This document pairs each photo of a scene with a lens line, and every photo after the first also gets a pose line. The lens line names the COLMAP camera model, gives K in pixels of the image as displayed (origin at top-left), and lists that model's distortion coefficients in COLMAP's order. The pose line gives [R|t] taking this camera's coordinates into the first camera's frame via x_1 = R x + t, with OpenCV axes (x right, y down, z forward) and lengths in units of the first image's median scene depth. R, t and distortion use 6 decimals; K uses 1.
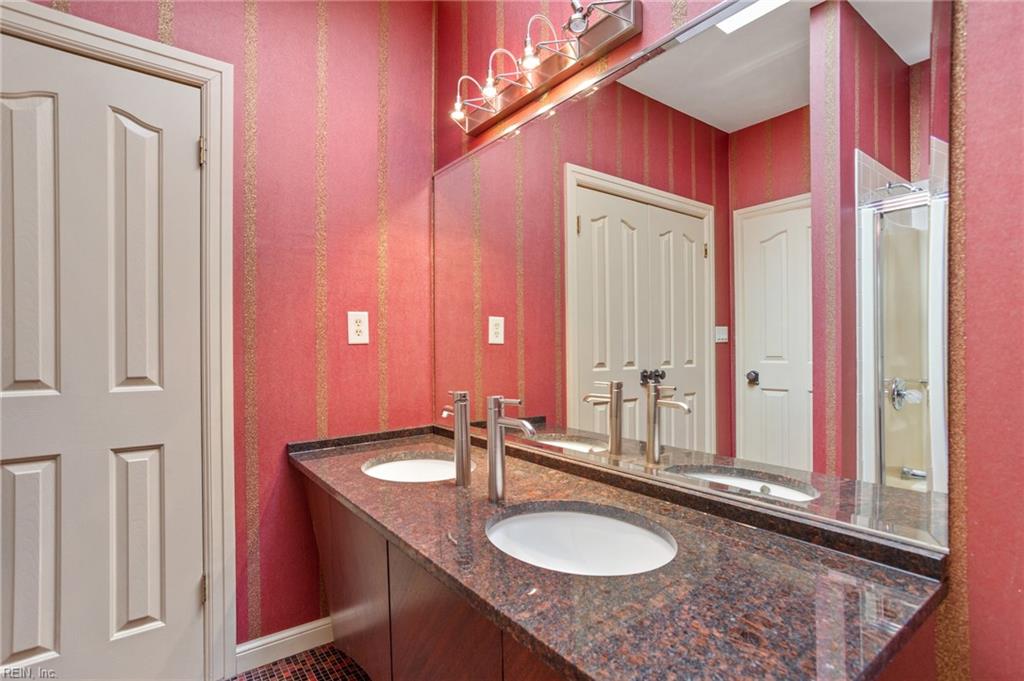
lens RADIAL K [[492.8, 0, 513.7], [0, 492.8, 345.3], [0, 0, 1]] dist [-0.025766, 0.003343]
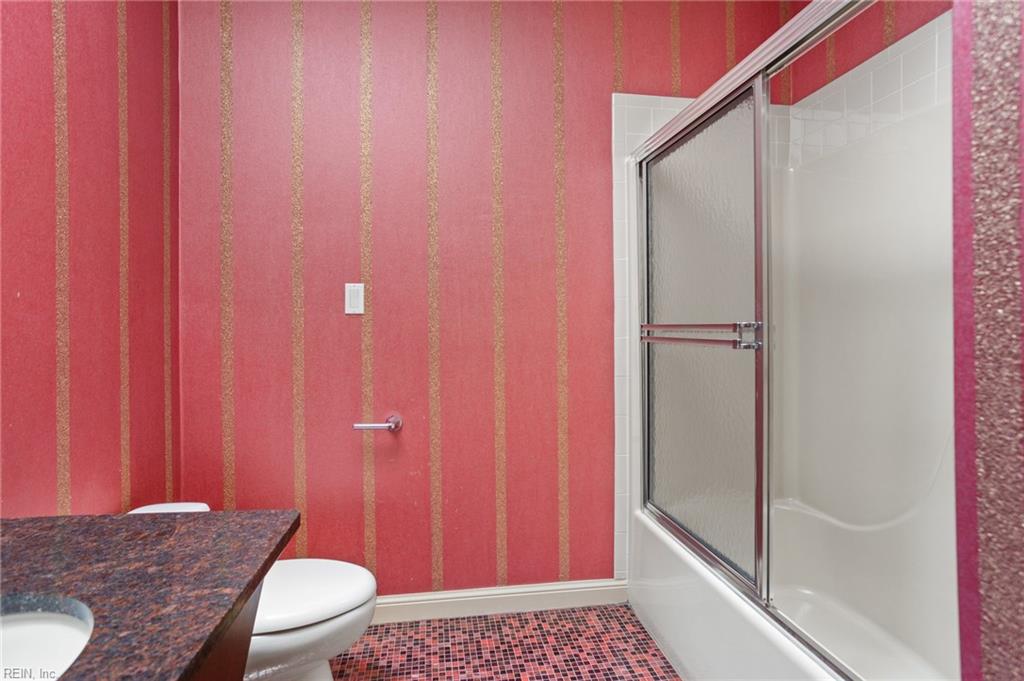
lens RADIAL K [[492.8, 0, 510.5], [0, 492.8, 337.3], [0, 0, 1]] dist [-0.025766, 0.003343]
pose [[-0.883611, 0.005765, 0.468186, -0.930955], [0.008787, 0.999952, 0.004272, 0.037405], [-0.468139, 0.007888, -0.883619, 1.567585]]
